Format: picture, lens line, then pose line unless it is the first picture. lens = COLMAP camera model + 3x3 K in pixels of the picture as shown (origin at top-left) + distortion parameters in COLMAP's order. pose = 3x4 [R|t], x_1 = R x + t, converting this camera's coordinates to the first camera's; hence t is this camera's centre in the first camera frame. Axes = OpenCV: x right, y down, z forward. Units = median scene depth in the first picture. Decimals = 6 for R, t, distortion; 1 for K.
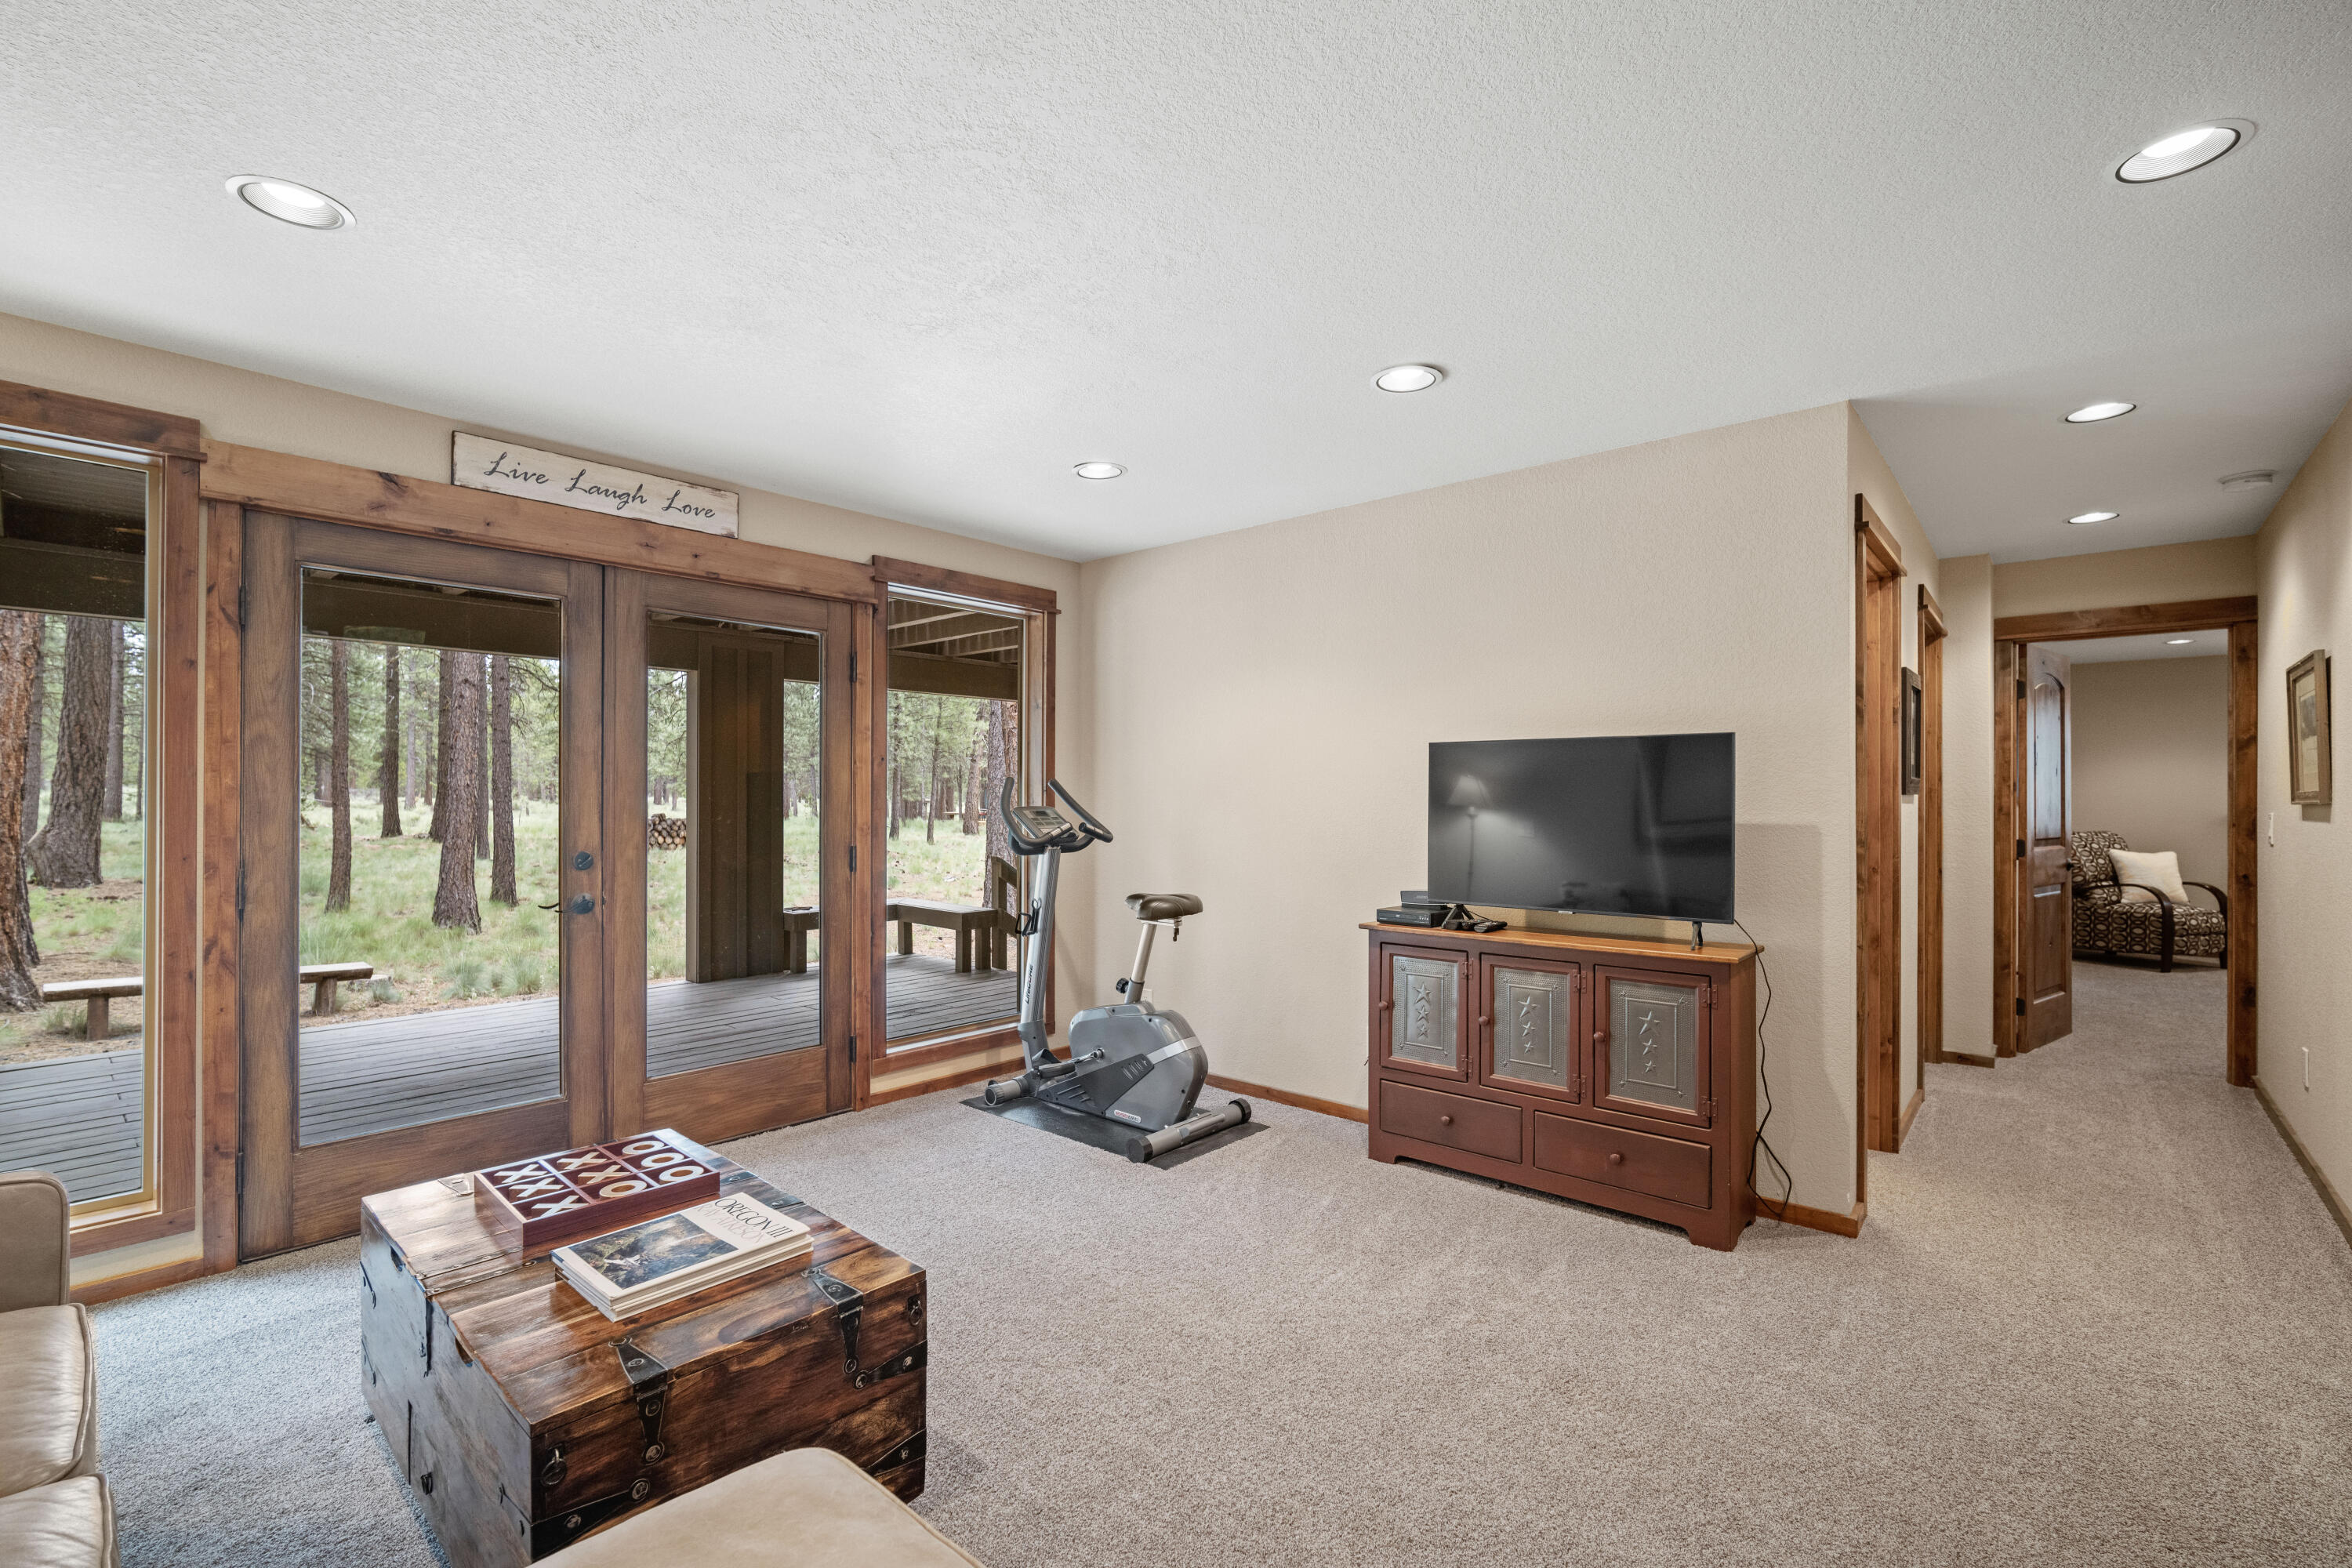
lens RADIAL K [[1025.2, 0, 1181.6], [0, 1025.2, 791.9], [0, 0, 1]] dist [-0.012273, -0.000183]
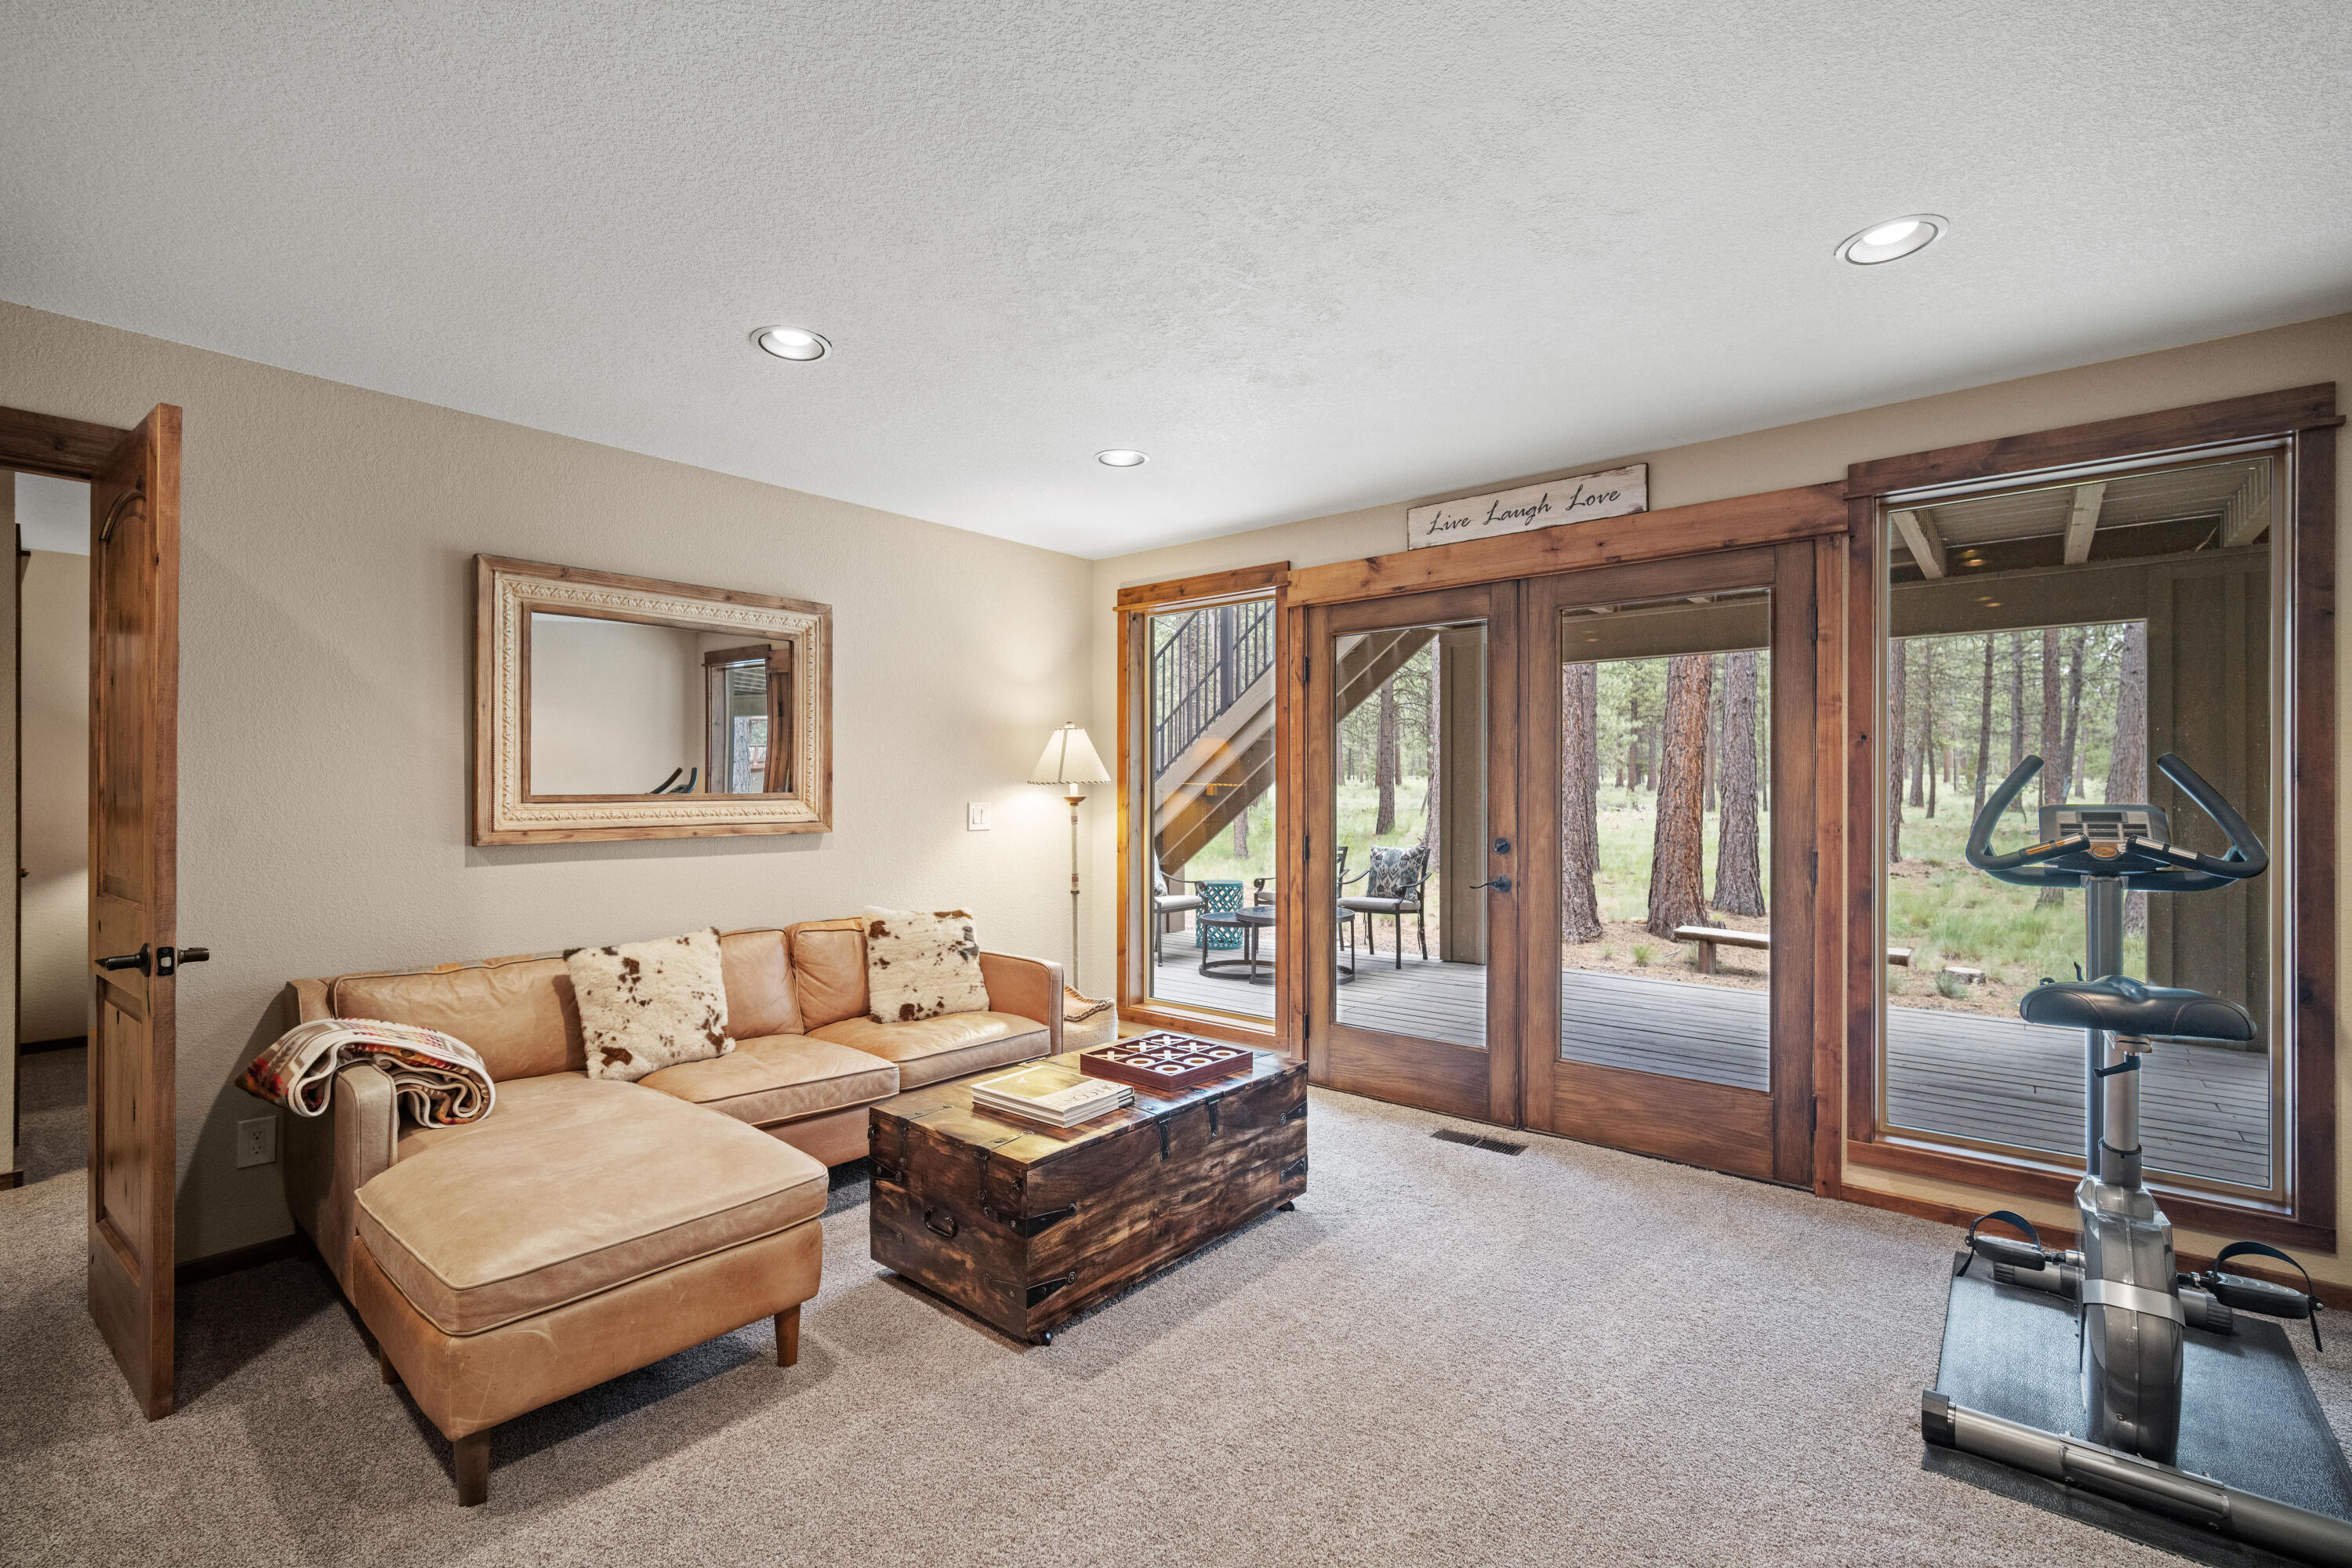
lens RADIAL K [[1025.2, 0, 1185.2], [0, 1025.2, 790.8], [0, 0, 1]] dist [-0.012273, -0.000183]
pose [[0.022272, -0.000960, -0.999751, 0.525569], [0.006284, 0.999980, -0.000820, 0.004979], [0.999732, -0.006264, 0.022278, 0.605070]]
